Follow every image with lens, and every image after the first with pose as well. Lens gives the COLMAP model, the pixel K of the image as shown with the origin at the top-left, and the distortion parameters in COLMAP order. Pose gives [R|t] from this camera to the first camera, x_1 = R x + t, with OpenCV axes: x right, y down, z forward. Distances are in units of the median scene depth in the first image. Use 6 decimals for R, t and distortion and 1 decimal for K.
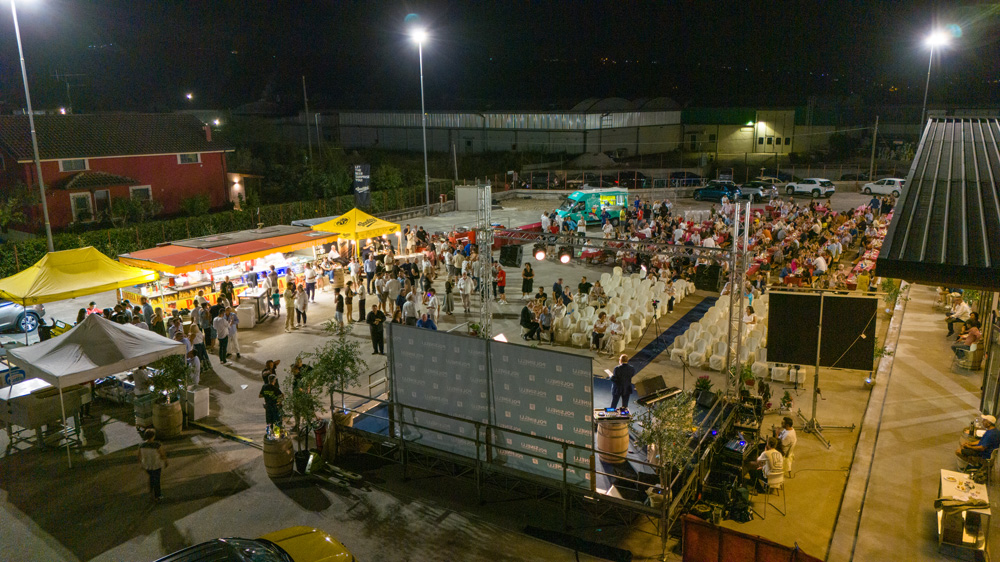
lens RADIAL K [[727.7, 0, 500.0], [0, 727.7, 281.0], [0, 0, 1]] dist [0.106151, -0.124407]
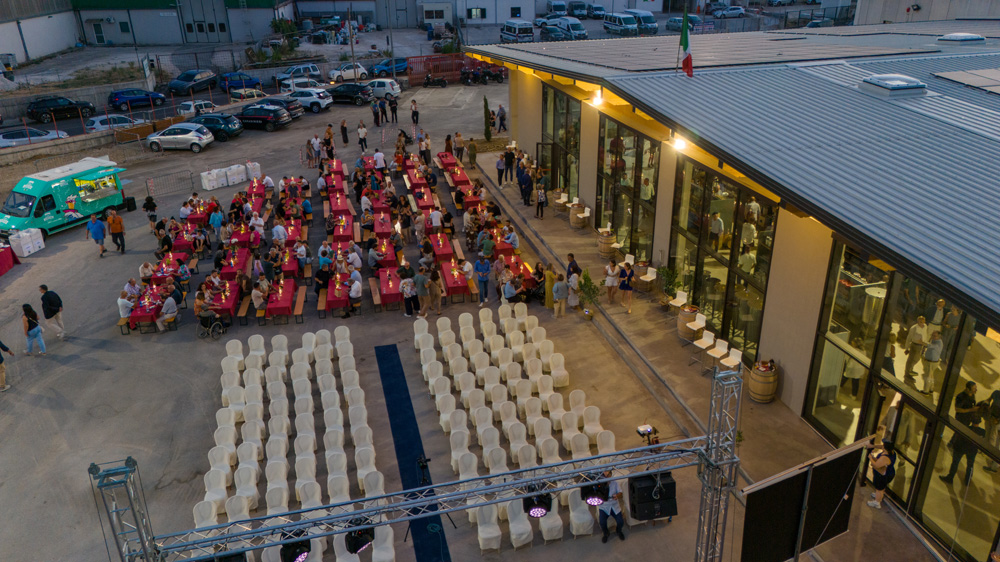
lens RADIAL K [[727.7, 0, 500.0], [0, 727.7, 281.0], [0, 0, 1]] dist [0.106151, -0.124407]
pose [[0.703714, -0.302532, 0.642853, -0.056963], [0.181721, 0.951357, 0.248792, -0.166559], [-0.686850, -0.058259, 0.724460, 0.362697]]
